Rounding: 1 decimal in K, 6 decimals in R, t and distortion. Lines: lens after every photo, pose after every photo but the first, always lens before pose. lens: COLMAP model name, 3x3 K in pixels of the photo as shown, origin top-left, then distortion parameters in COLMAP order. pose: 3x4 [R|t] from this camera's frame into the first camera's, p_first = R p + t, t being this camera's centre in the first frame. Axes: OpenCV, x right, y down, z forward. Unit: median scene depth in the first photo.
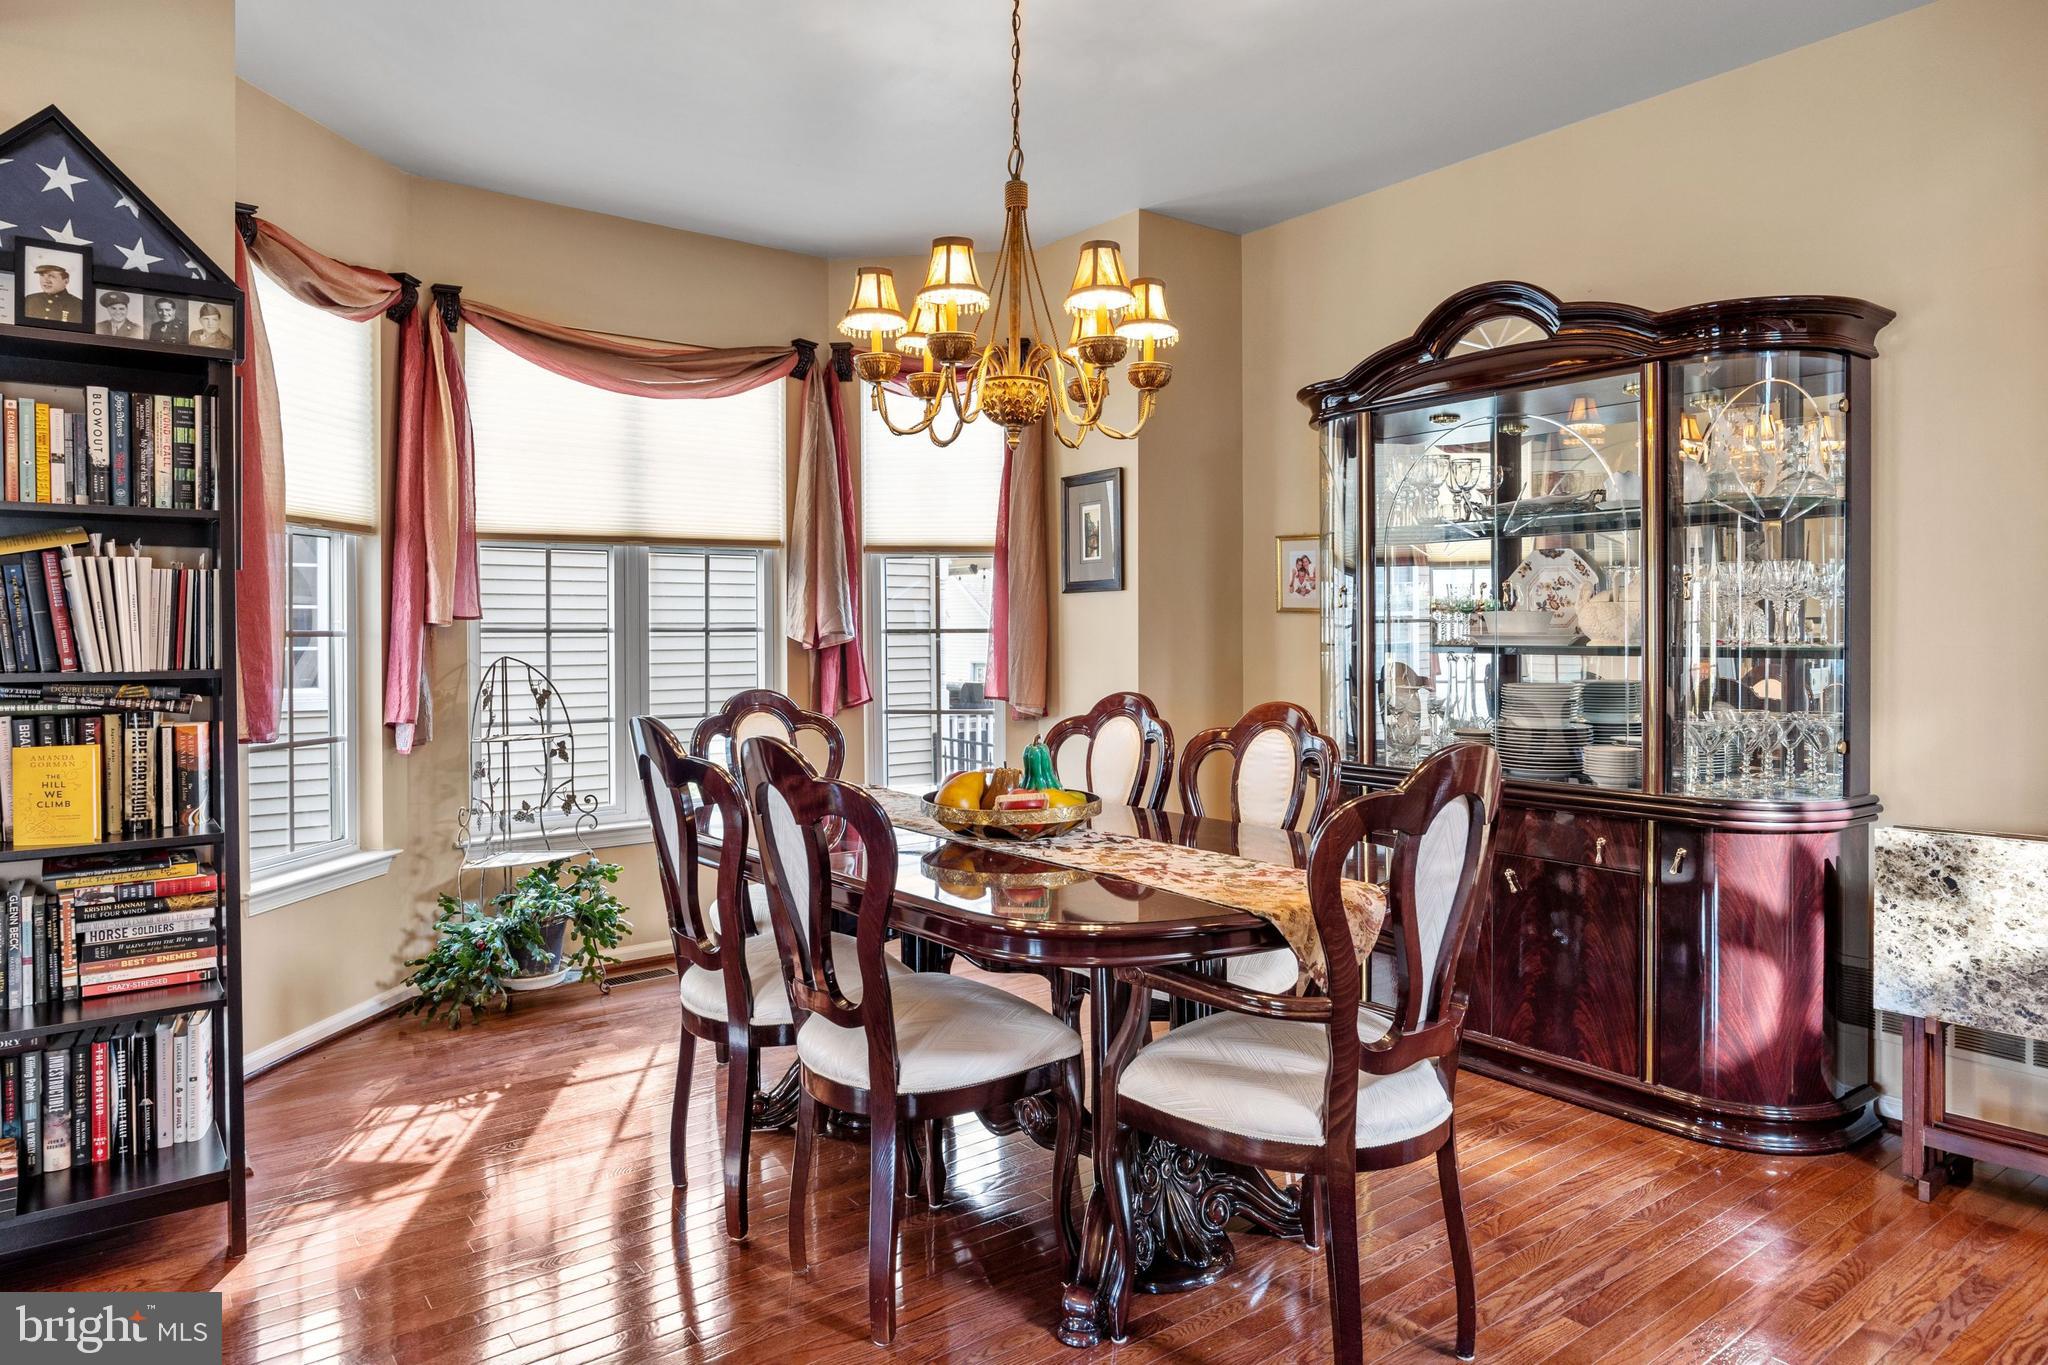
lens RADIAL K [[1271.9, 0, 1022.2], [0, 1271.9, 640.9], [0, 0, 1]] dist [-0.010706, -0.000473]
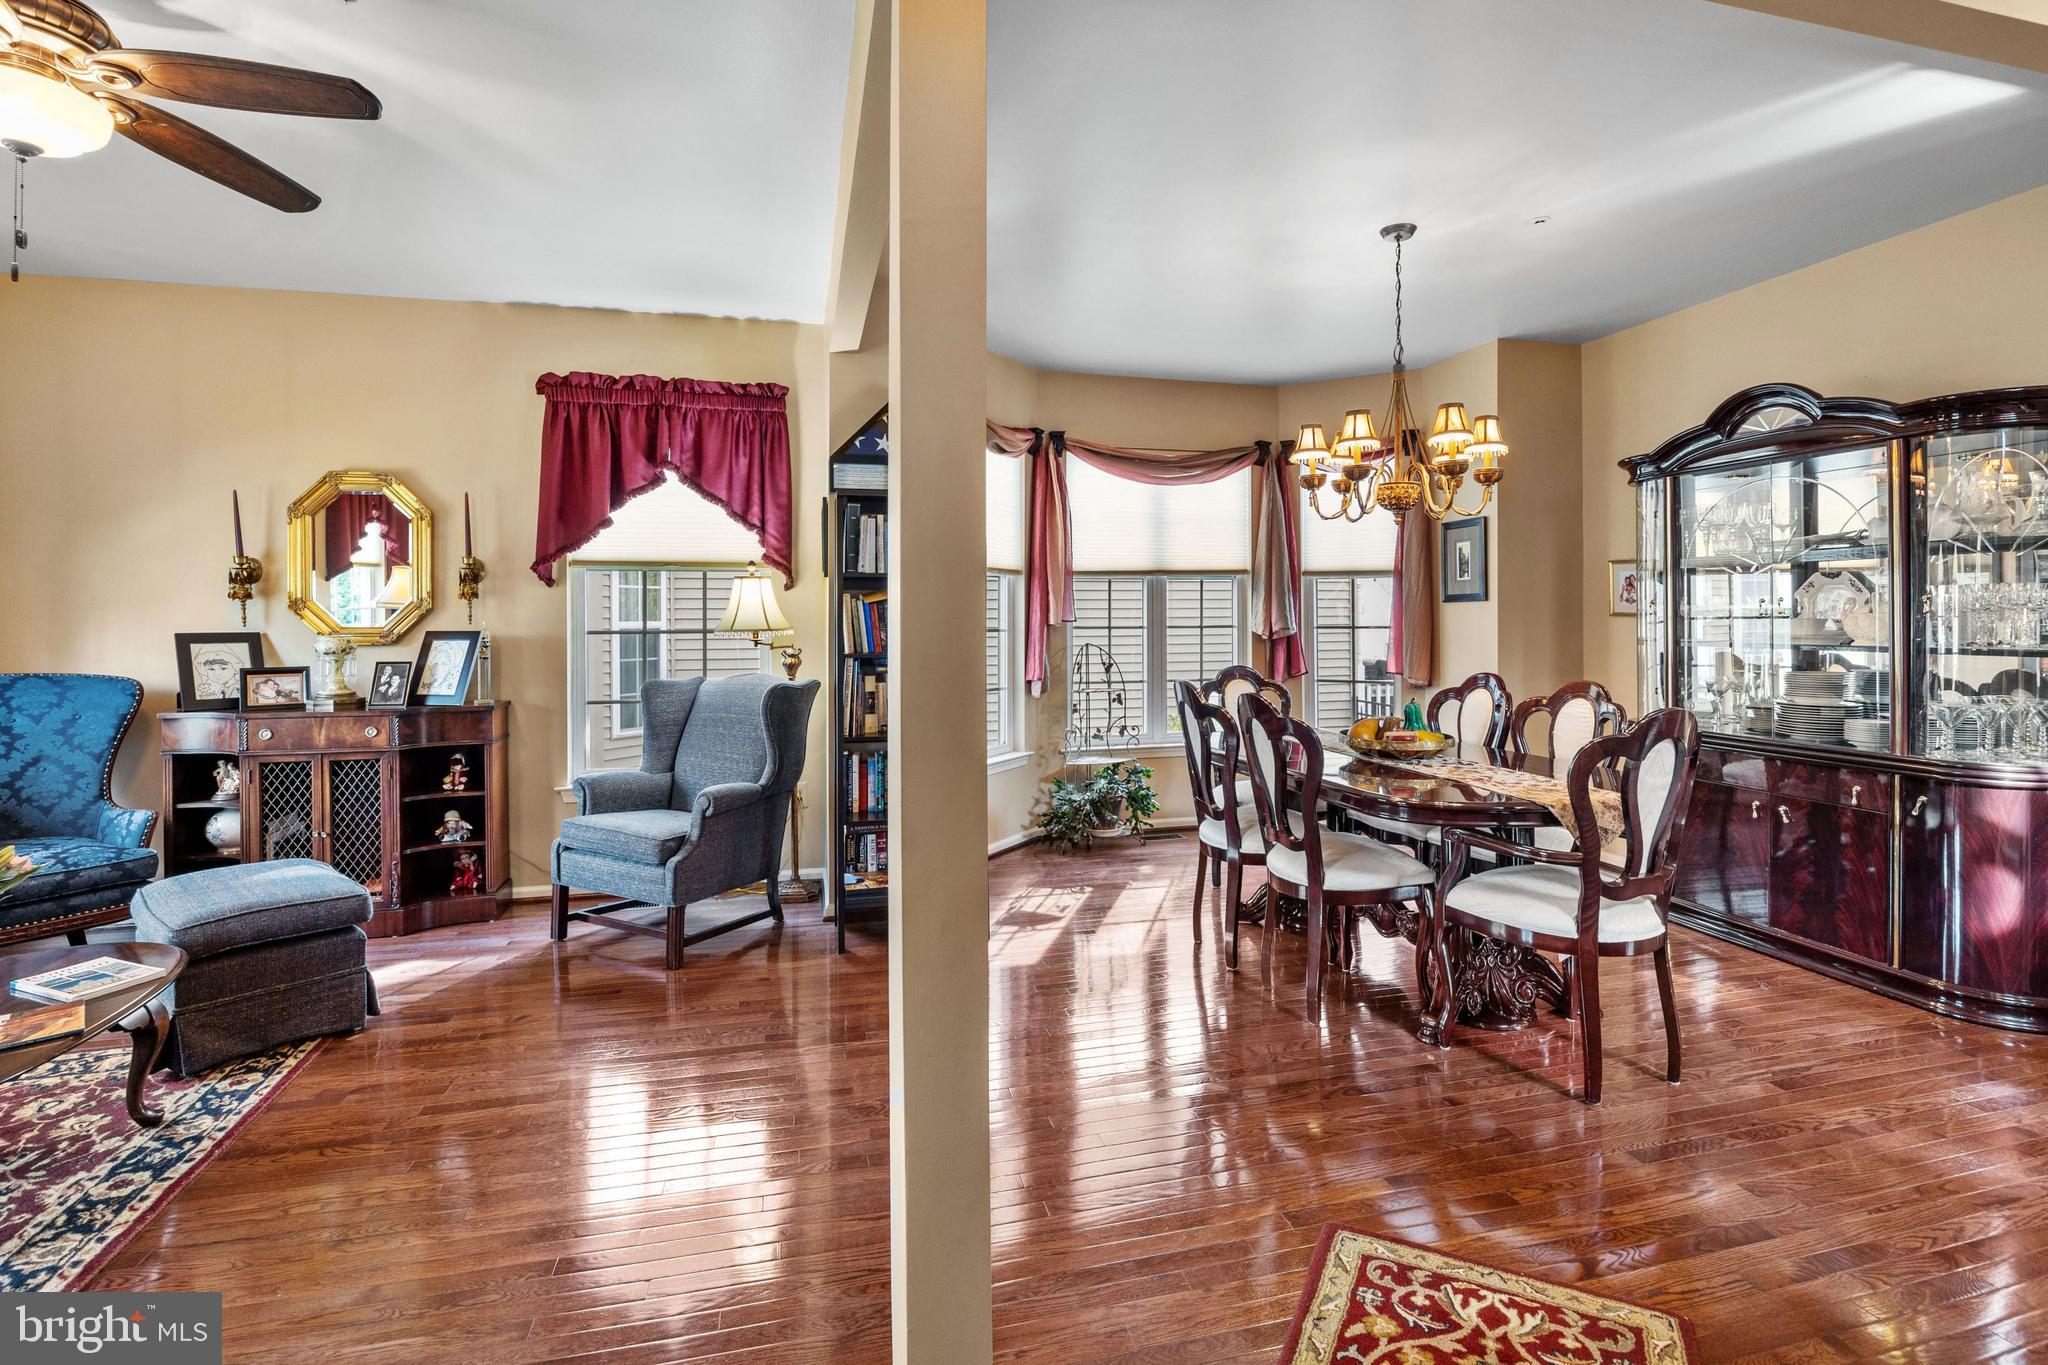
lens RADIAL K [[1002.5, 0, 1013.2], [0, 1002.5, 617.1], [0, 0, 1]] dist [-0.018316, -0.000638]
pose [[0.920720, 0.000940, -0.390223, 0.034108], [-0.002602, 0.999990, -0.003729, -0.020349], [0.390215, 0.004449, 0.920713, -0.333398]]
